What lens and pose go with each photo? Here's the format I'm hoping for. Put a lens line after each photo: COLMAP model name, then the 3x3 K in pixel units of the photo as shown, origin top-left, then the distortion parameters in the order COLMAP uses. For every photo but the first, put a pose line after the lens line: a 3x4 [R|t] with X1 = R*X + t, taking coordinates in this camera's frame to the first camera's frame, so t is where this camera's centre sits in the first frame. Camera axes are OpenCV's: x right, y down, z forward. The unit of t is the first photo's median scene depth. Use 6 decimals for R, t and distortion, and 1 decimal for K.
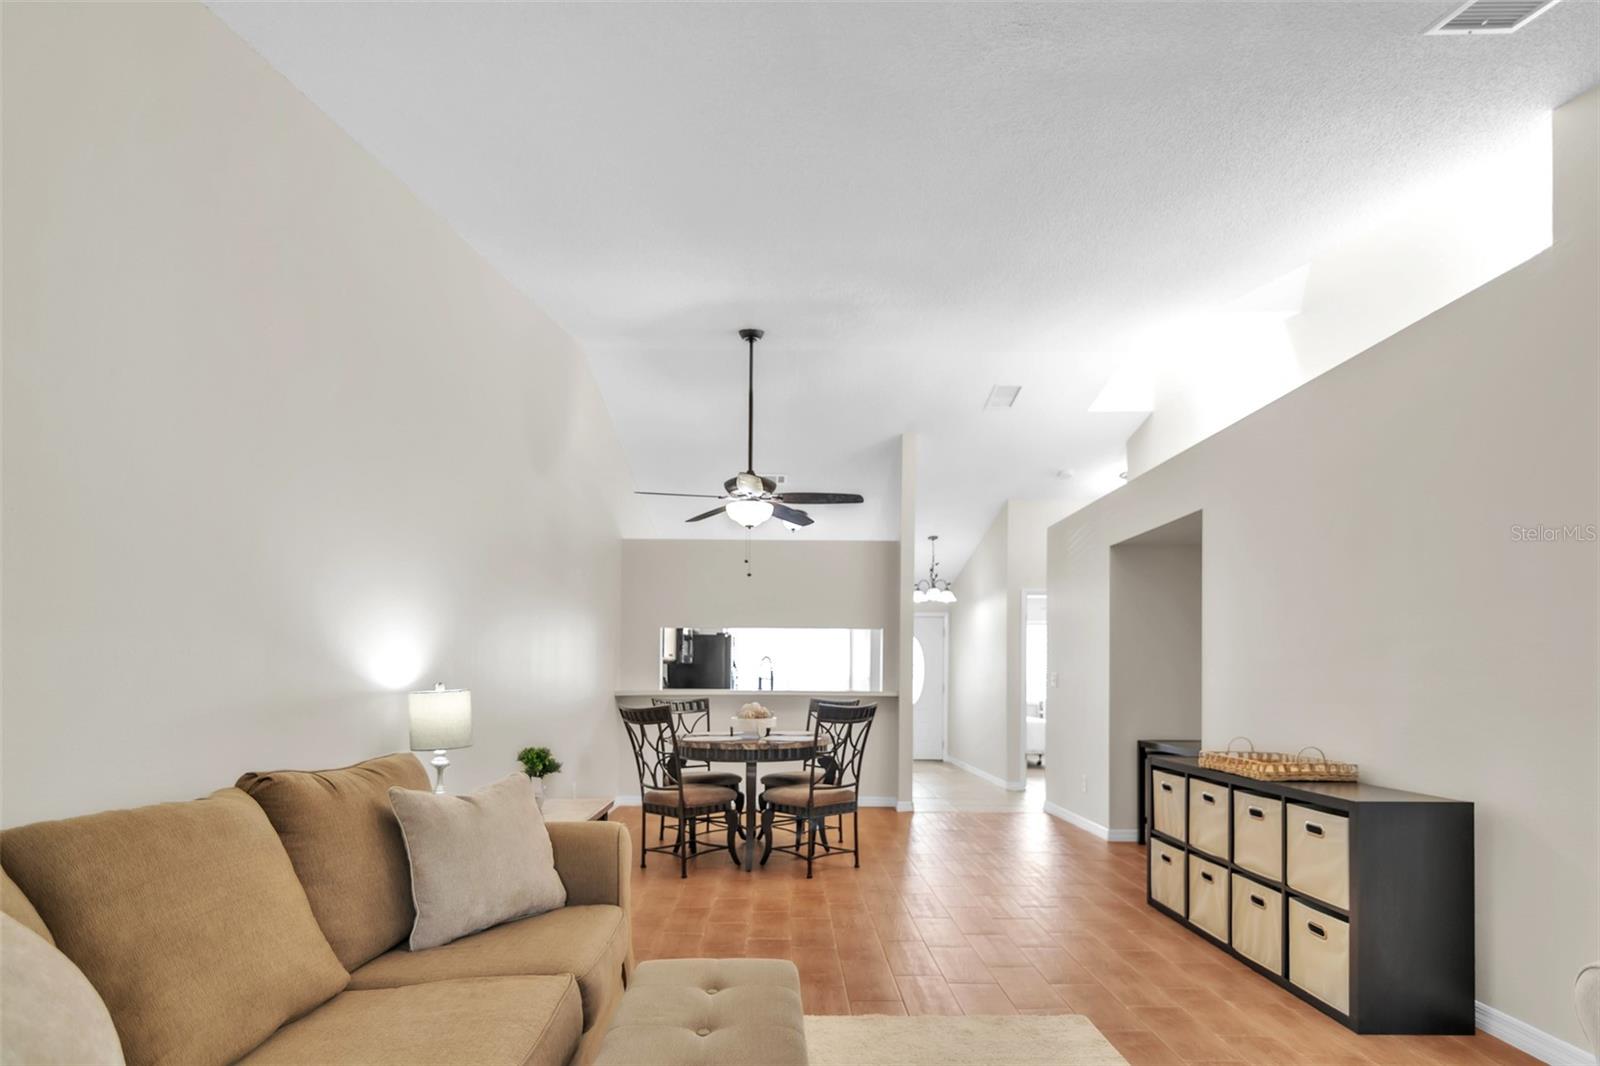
lens RADIAL K [[765.7, 0, 802.6], [0, 765.7, 669.2], [0, 0, 1]] dist [-0.001030, -0.000889]
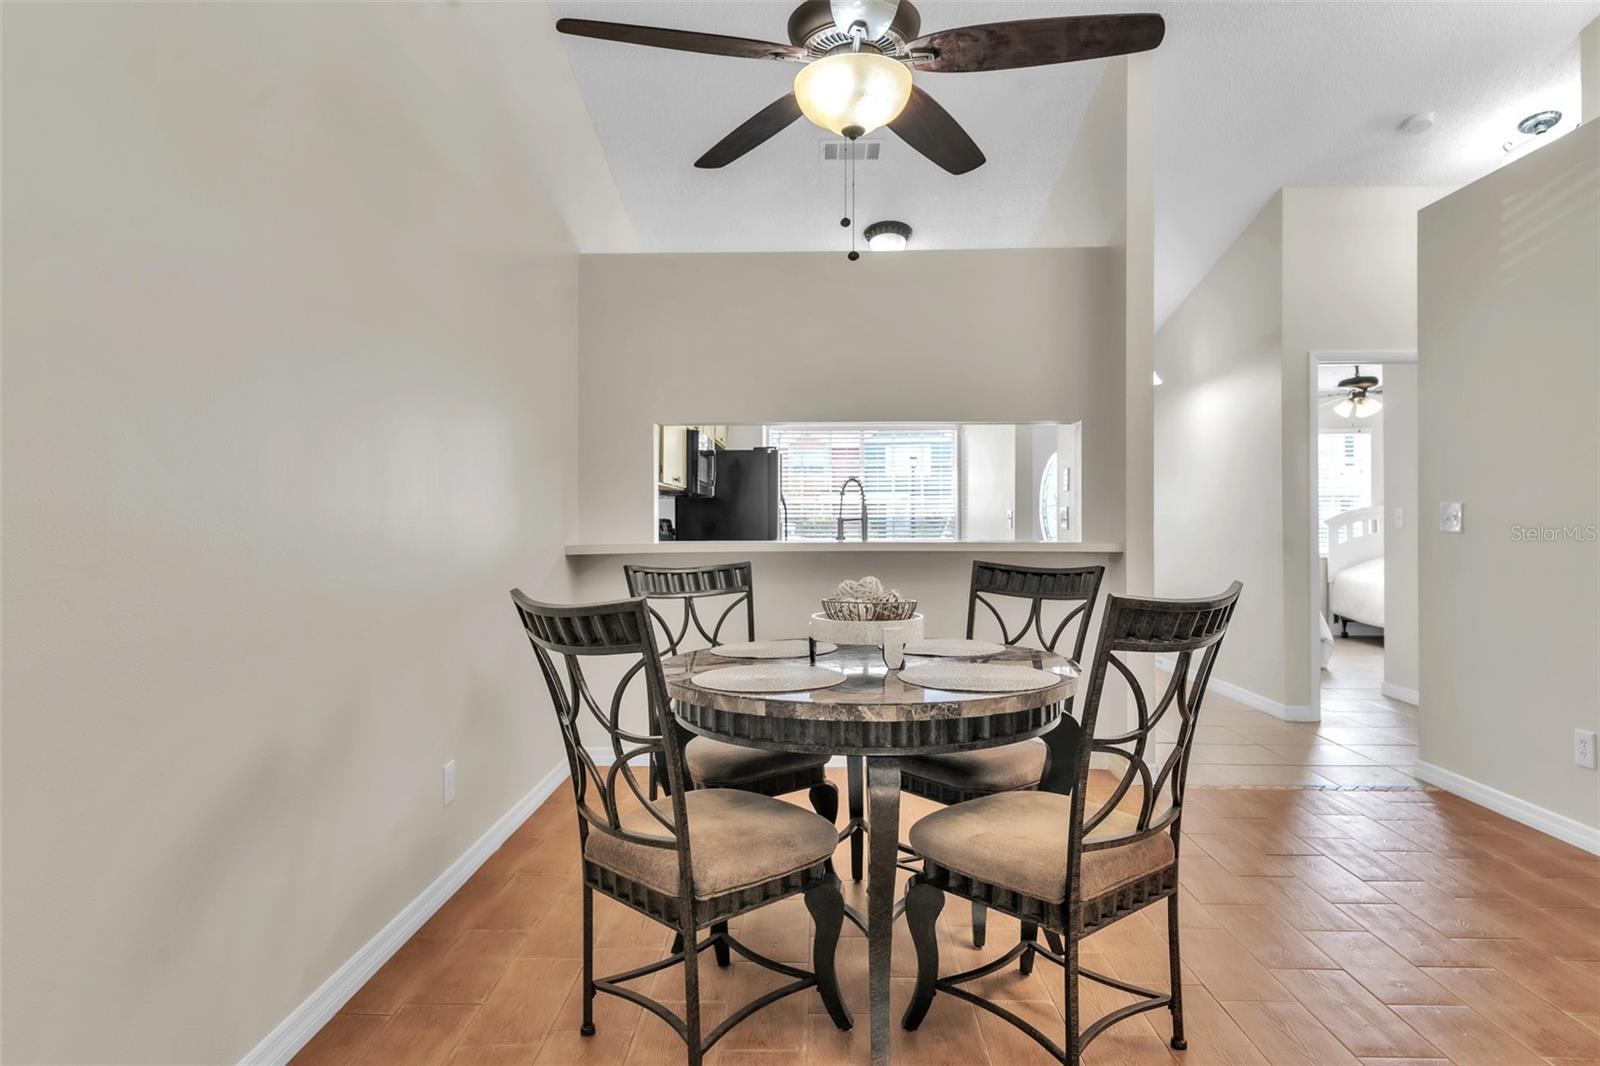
lens RADIAL K [[899.9, 0, 775.2], [0, 899.9, 523.4], [0, 0, 1]] dist [-0.001635, 0.000171]
pose [[0.996973, -0.008834, -0.077239, -0.074901], [0.010003, 0.999841, 0.014770, 0.007351], [0.077096, -0.015498, 0.996903, 0.526561]]
